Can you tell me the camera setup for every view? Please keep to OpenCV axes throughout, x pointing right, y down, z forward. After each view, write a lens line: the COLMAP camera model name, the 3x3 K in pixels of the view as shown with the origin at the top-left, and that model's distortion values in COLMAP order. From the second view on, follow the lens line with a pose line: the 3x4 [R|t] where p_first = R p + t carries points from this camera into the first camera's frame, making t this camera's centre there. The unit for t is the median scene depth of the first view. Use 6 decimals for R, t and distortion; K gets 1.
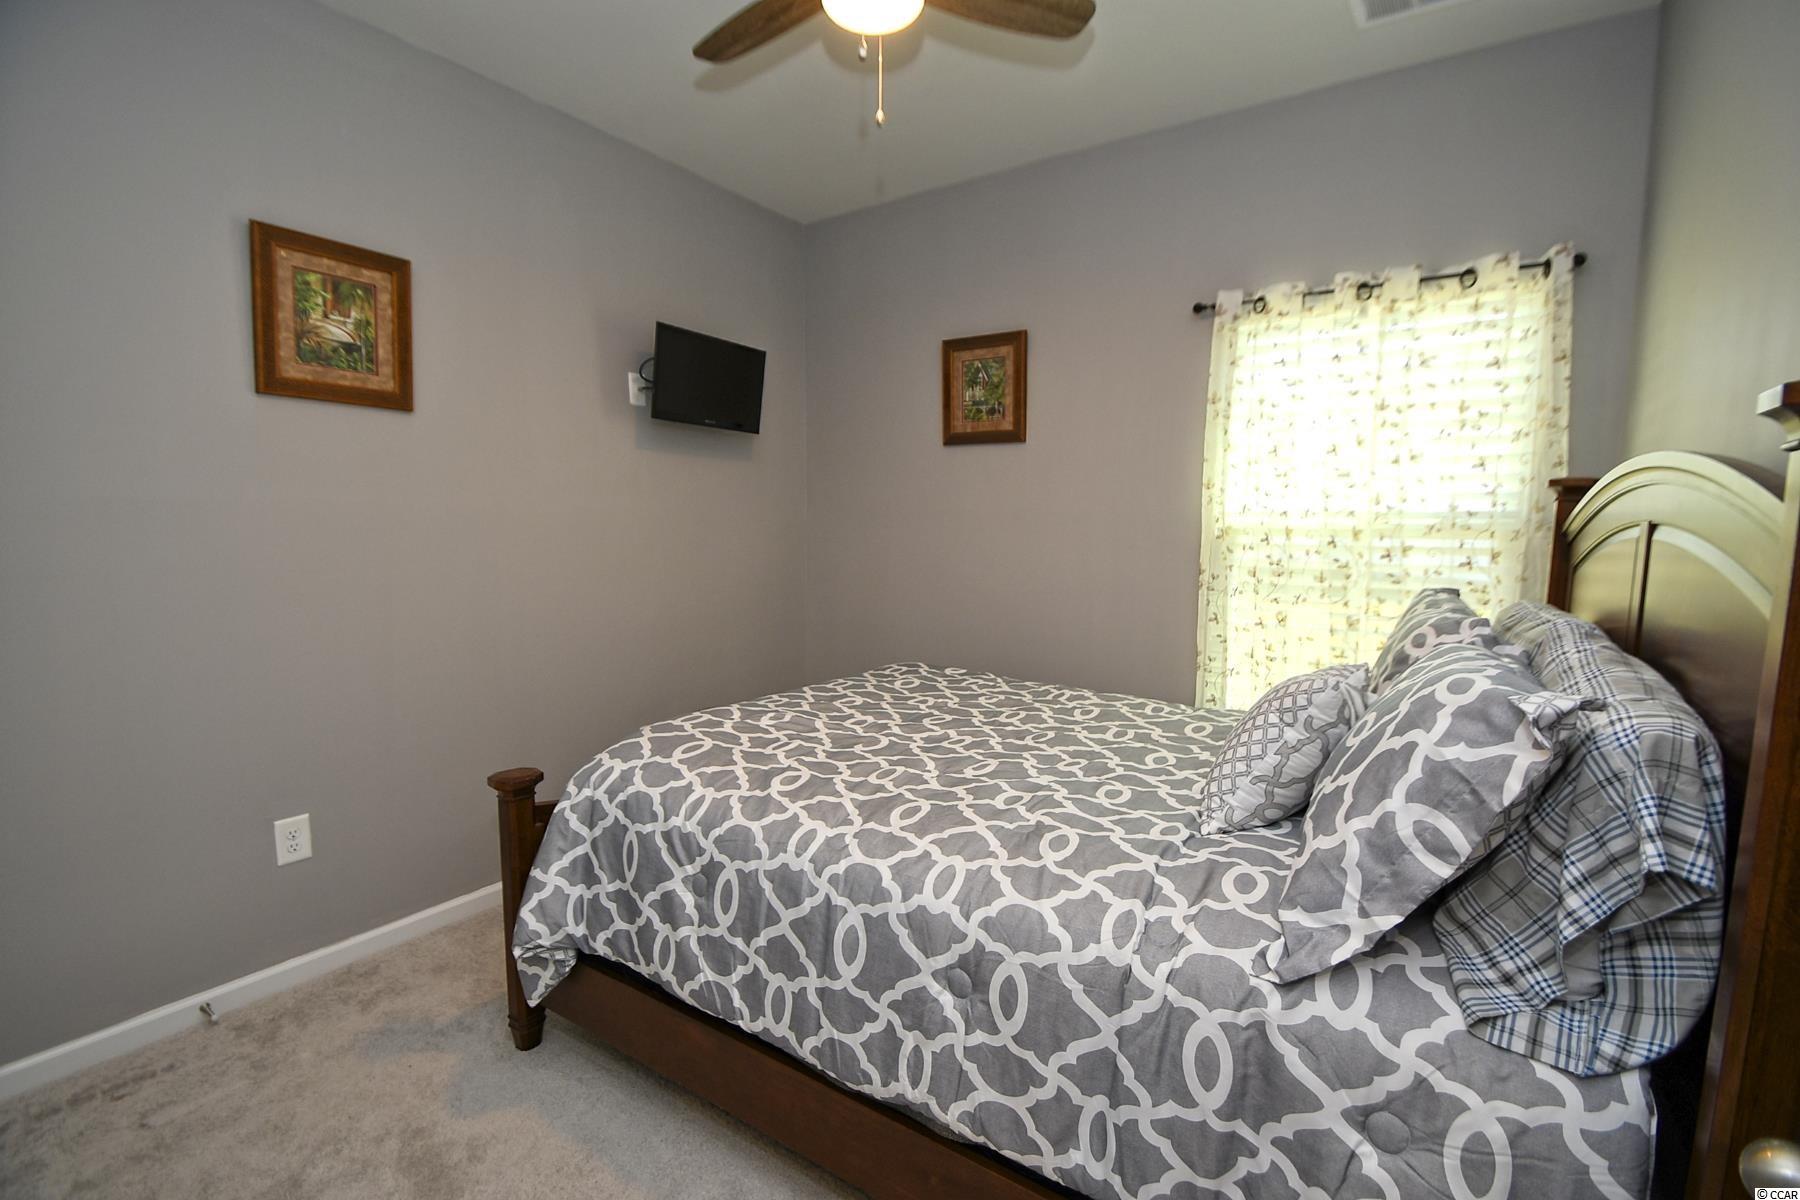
lens RADIAL K [[785.4, 0, 900.9], [0, 785.4, 593.5], [0, 0, 1]] dist [0.002406, -0.005807]
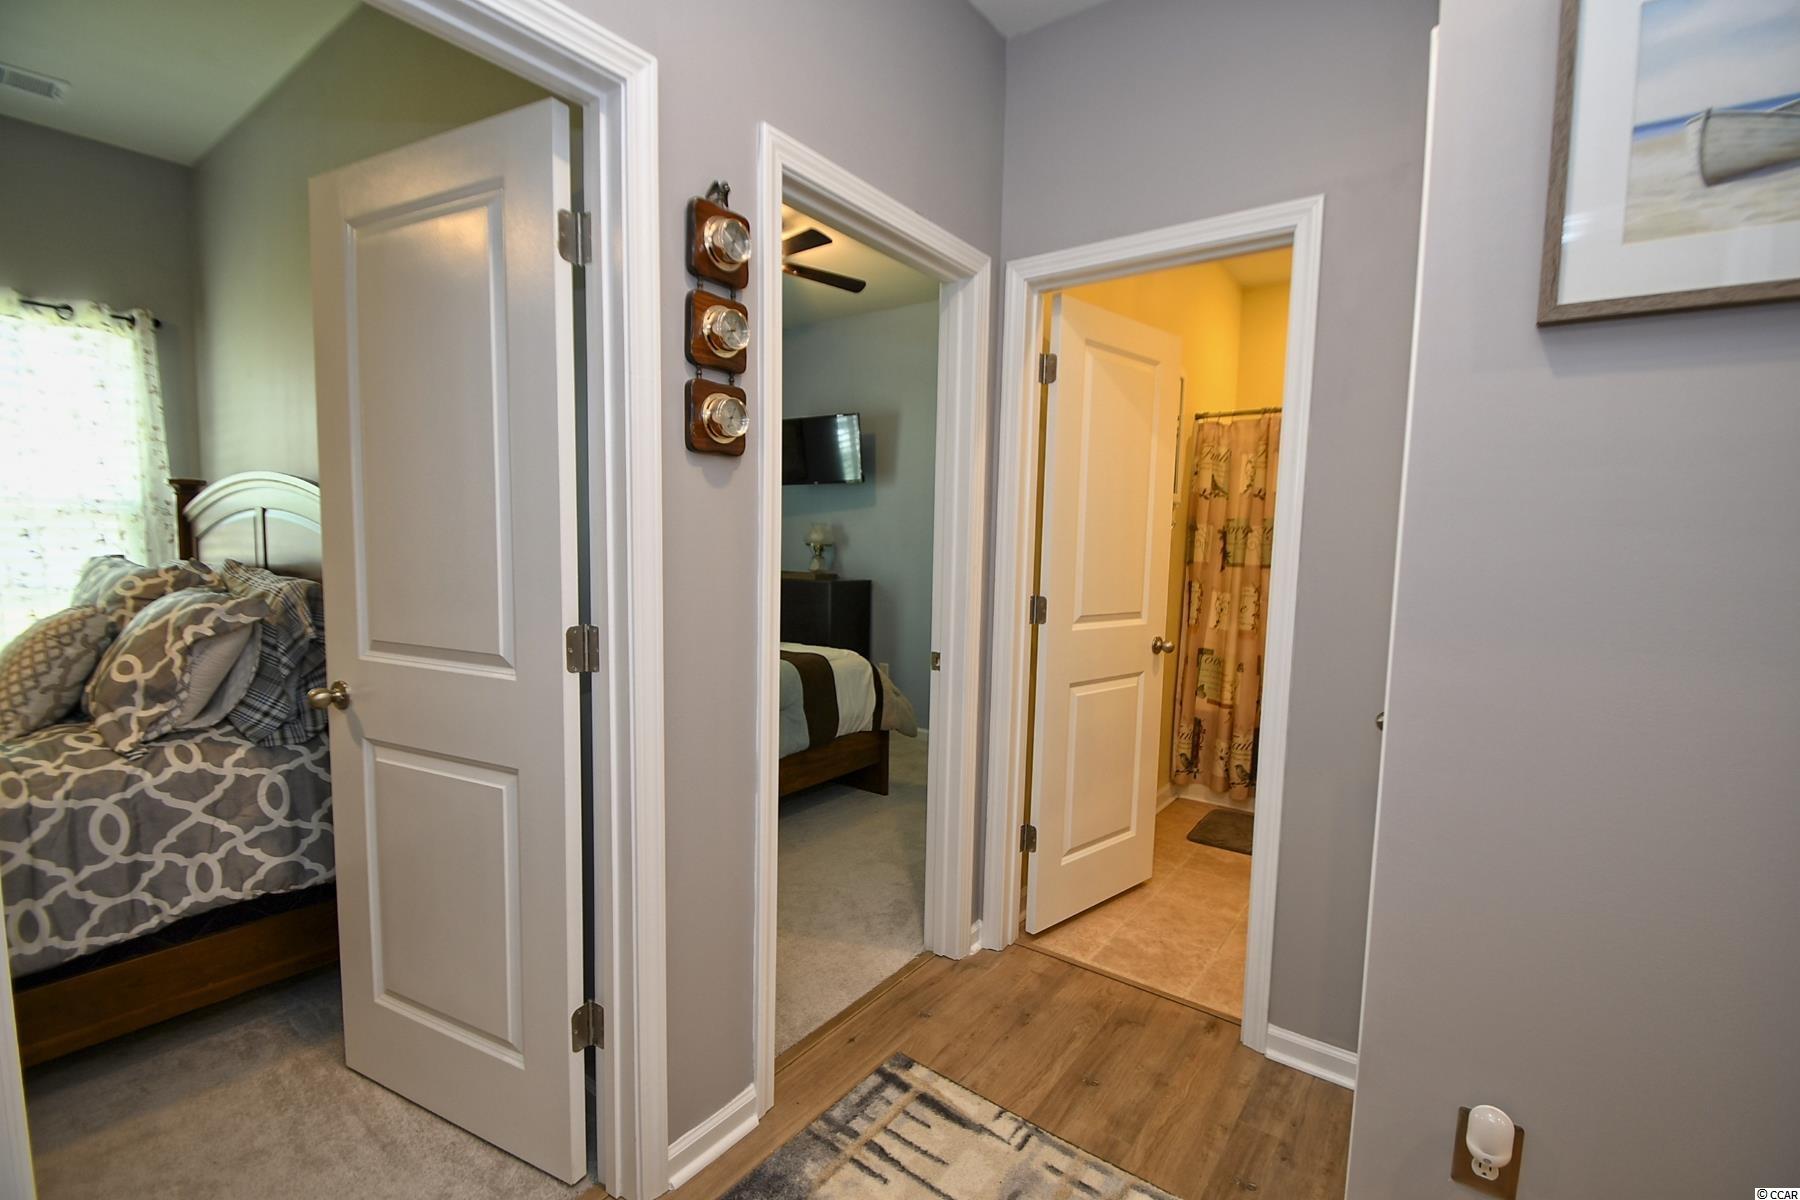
lens RADIAL K [[785.4, 0, 914.5], [0, 785.4, 606.4], [0, 0, 1]] dist [0.002406, -0.005807]
pose [[0.023942, -0.100405, 0.994659, -0.885875], [0.079666, 0.991971, 0.098216, 0.082540], [-0.996534, 0.076889, 0.031749, -0.590715]]
